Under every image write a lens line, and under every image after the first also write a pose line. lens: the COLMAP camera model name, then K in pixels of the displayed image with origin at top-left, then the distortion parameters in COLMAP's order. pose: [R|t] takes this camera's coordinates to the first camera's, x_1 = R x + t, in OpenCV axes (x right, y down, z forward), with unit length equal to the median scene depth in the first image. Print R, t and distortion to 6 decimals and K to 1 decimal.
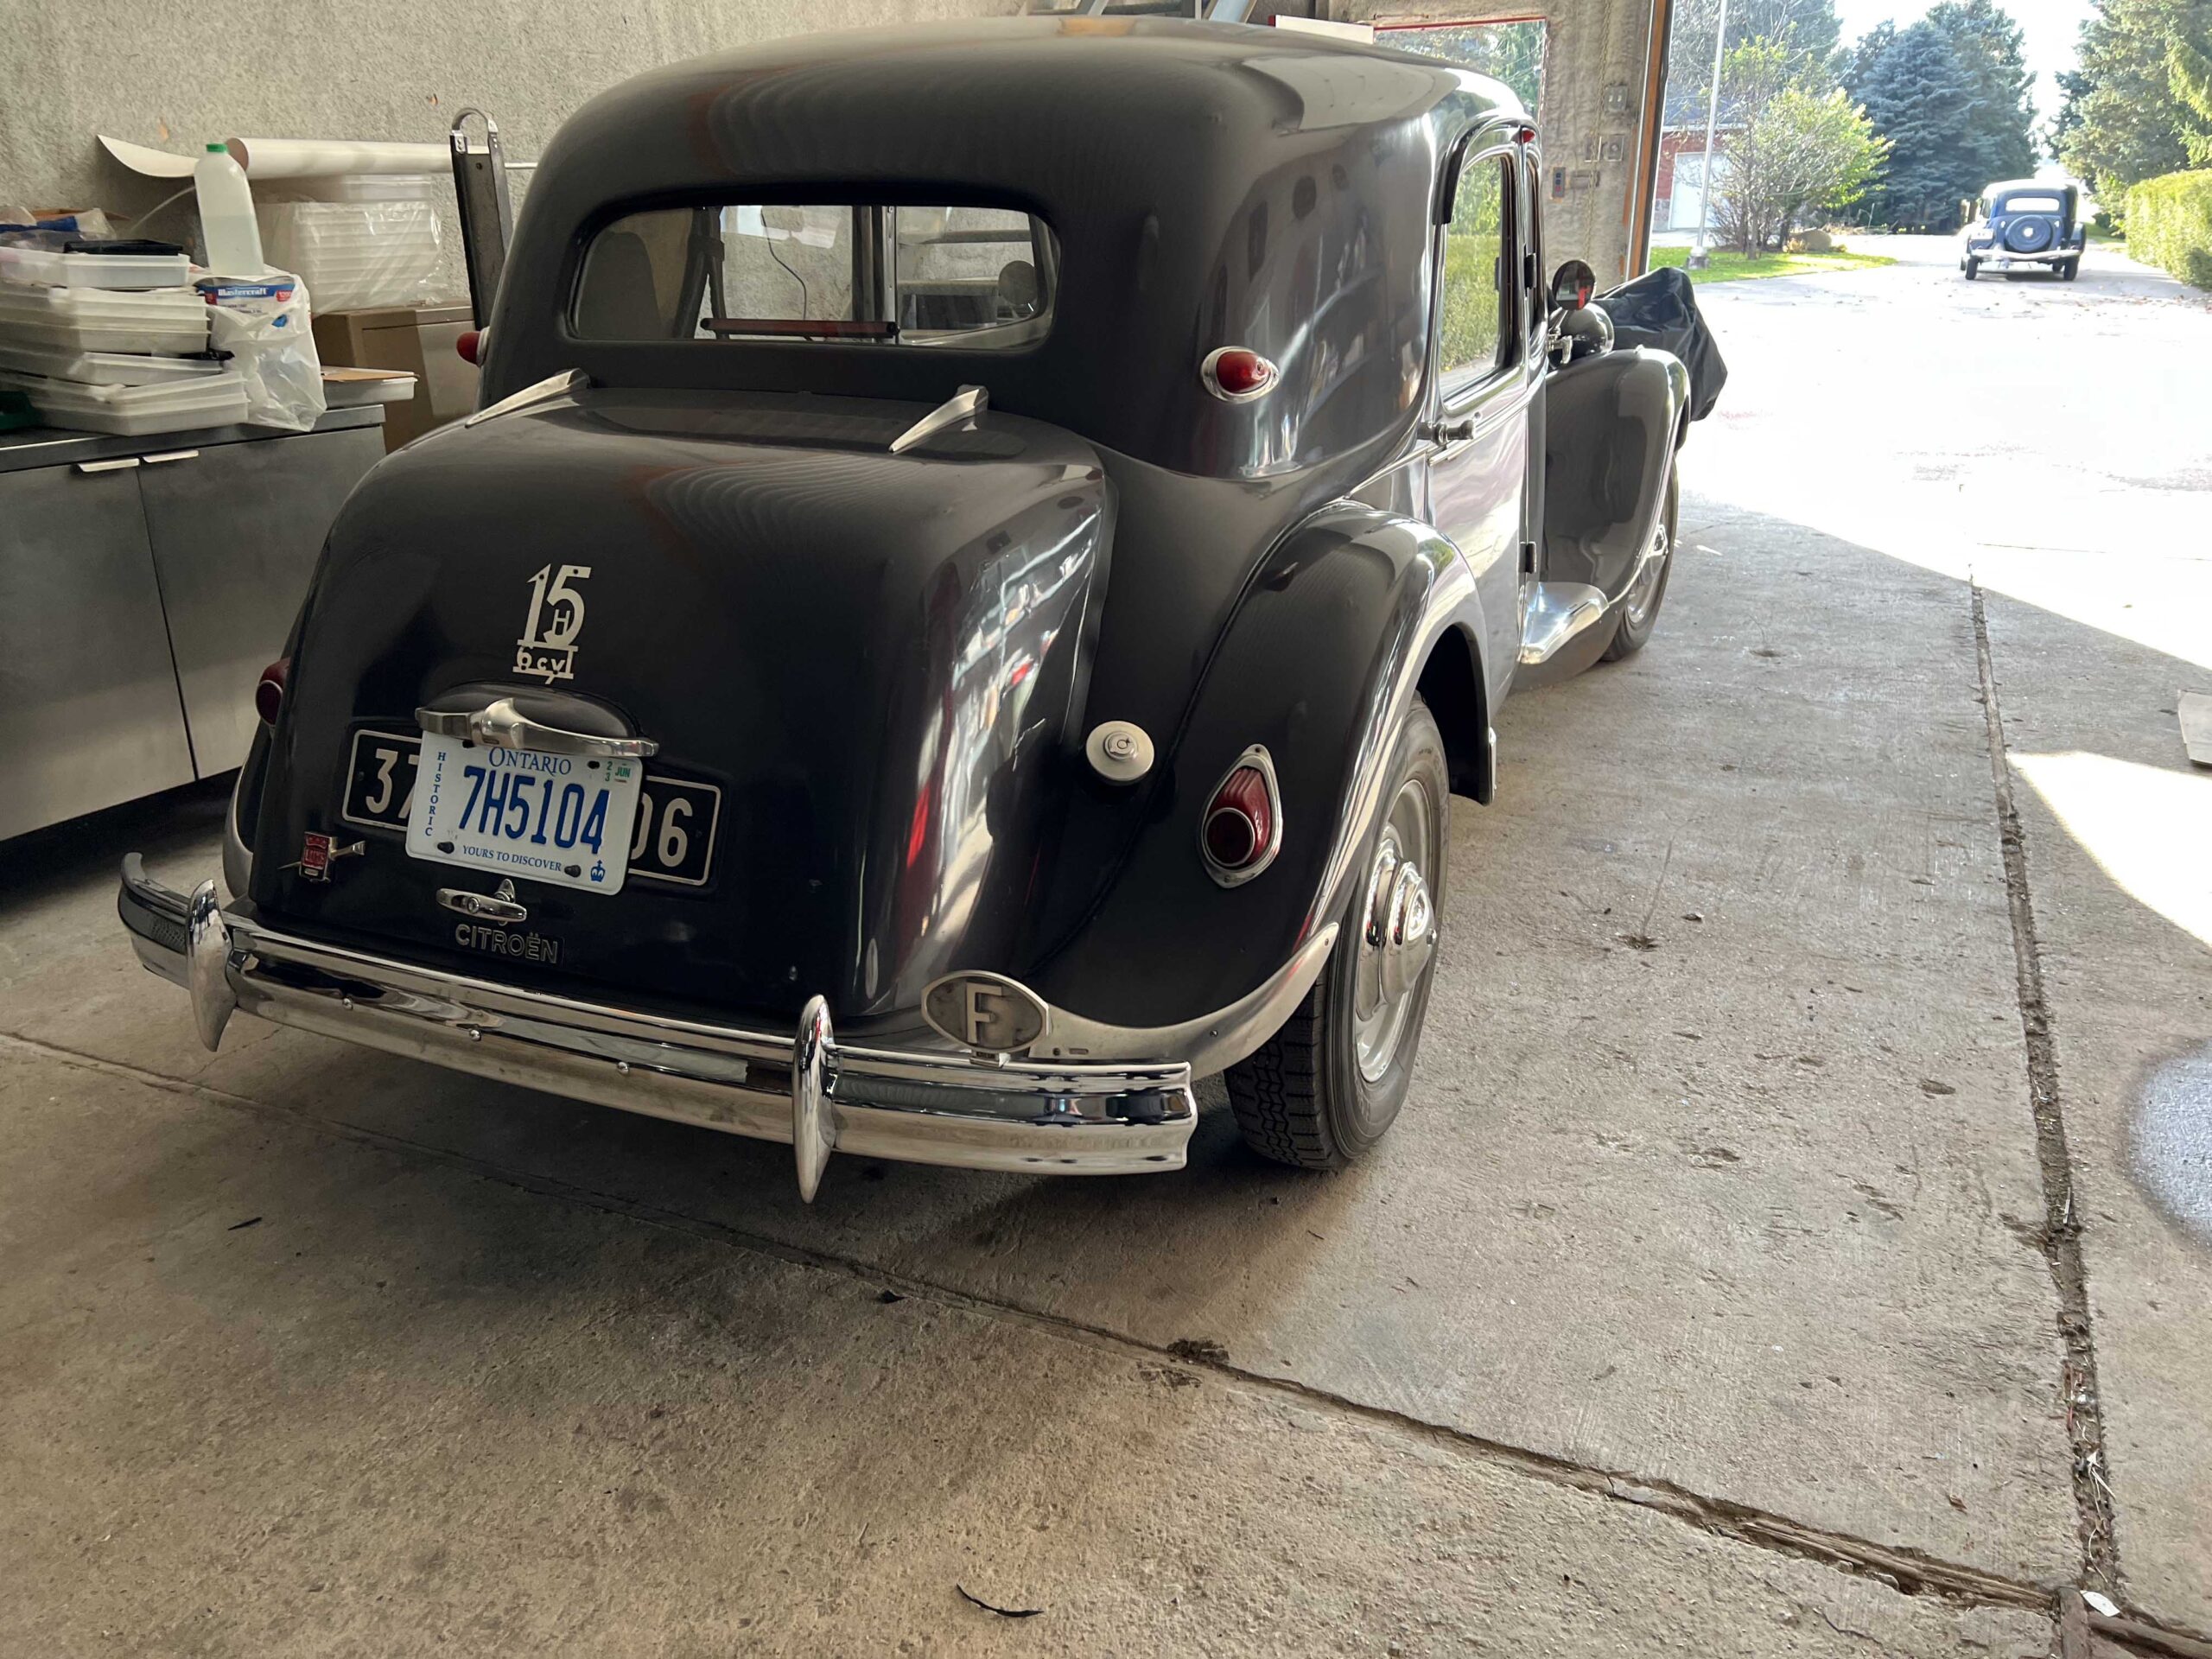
lens RADIAL K [[1689.7, 0, 1116.6], [0, 1689.7, 831.6], [0, 0, 1]] dist [0.043200, -0.040667]
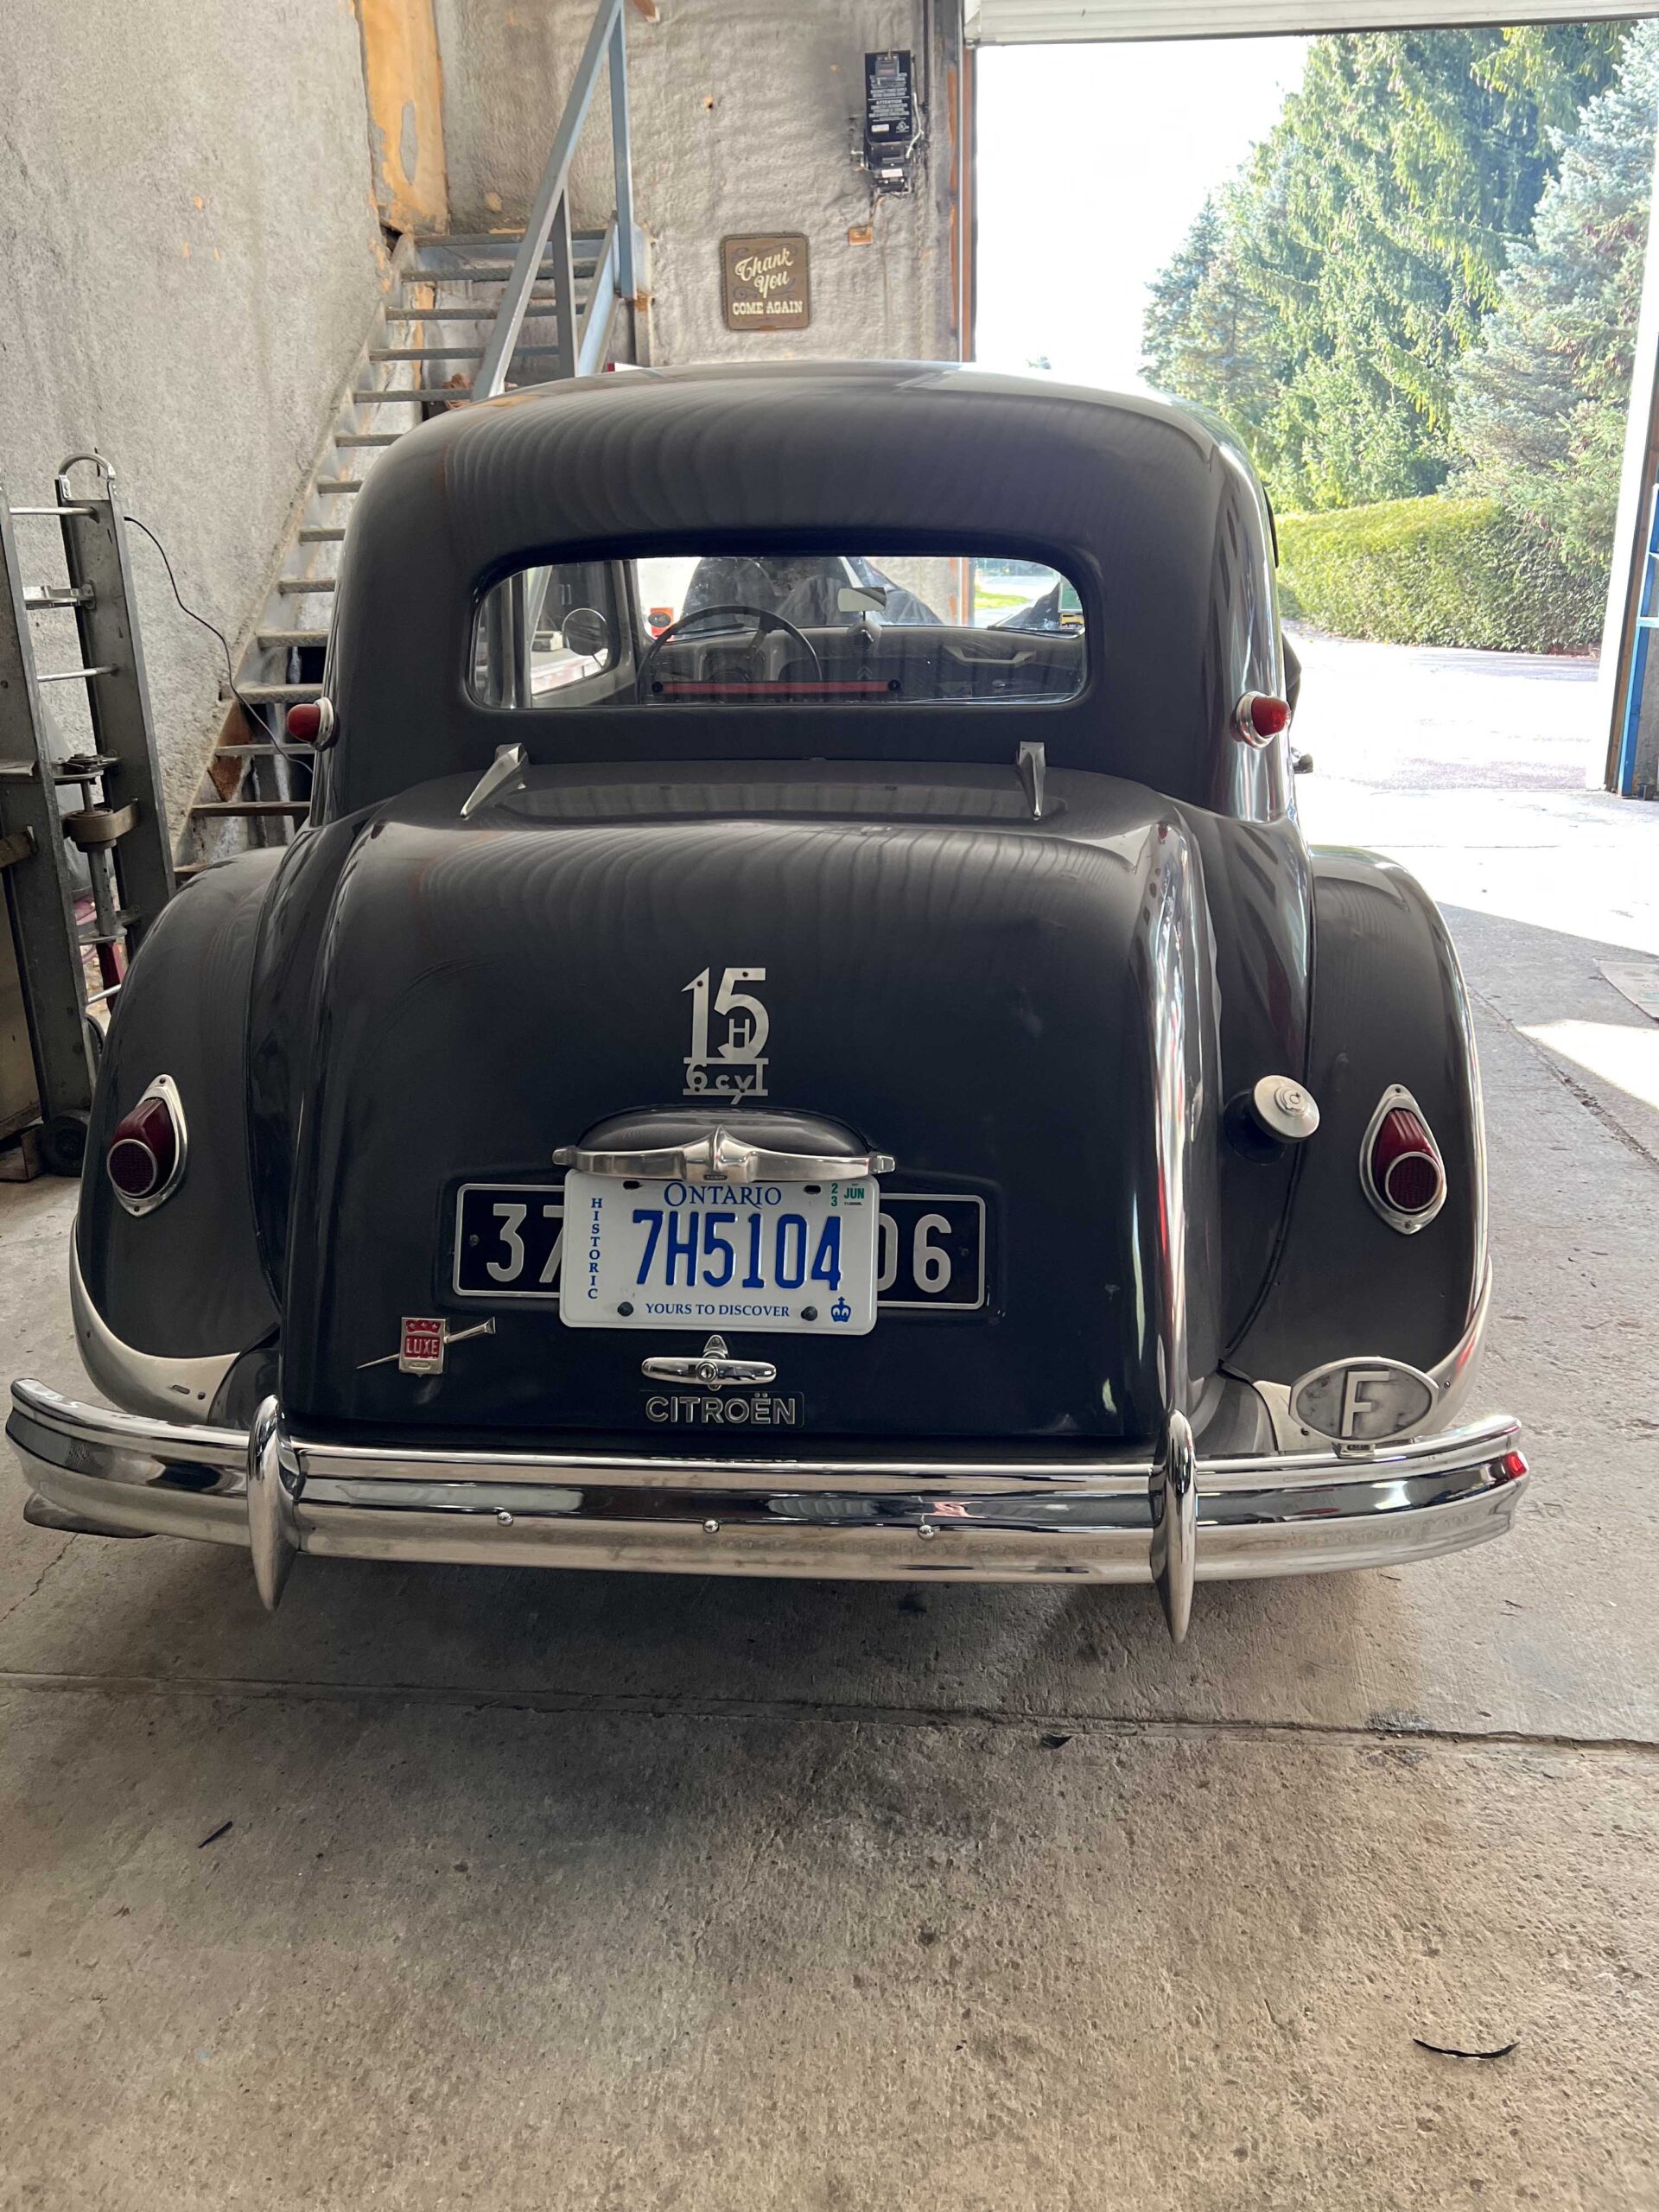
lens RADIAL K [[1679.7, 0, 827.0], [0, 1679.7, 1004.0], [0, 0, 1]] dist [0.068216, -0.077218]
pose [[0.942120, -0.091390, 0.322581, -0.563818], [0.121540, 0.989783, -0.074552, -0.067408], [-0.312472, 0.109444, 0.943601, 0.158595]]
